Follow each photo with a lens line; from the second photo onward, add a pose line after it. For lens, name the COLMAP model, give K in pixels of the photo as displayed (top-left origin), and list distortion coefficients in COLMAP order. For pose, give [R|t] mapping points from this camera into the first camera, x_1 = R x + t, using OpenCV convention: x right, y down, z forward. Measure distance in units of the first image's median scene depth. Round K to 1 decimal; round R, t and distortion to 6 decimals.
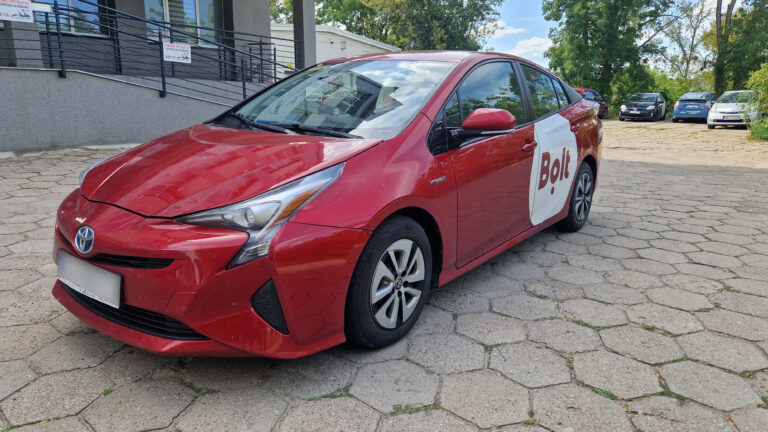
lens RADIAL K [[520.5, 0, 384.0], [0, 520.5, 216.0], [0, 0, 1]] dist [0.003432, 0.000825]
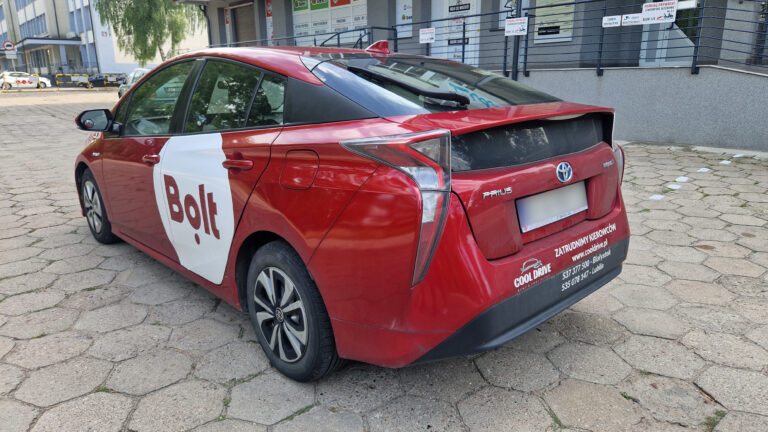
lens RADIAL K [[486.2, 0, 384.0], [0, 486.2, 216.0], [0, 0, 1]] dist [0.004355, 0.001454]
pose [[-0.132710, 0.250455, -0.958989, 1.053401], [-0.222419, 0.935346, 0.275060, -0.362555], [0.965877, 0.249800, -0.068424, 1.488122]]
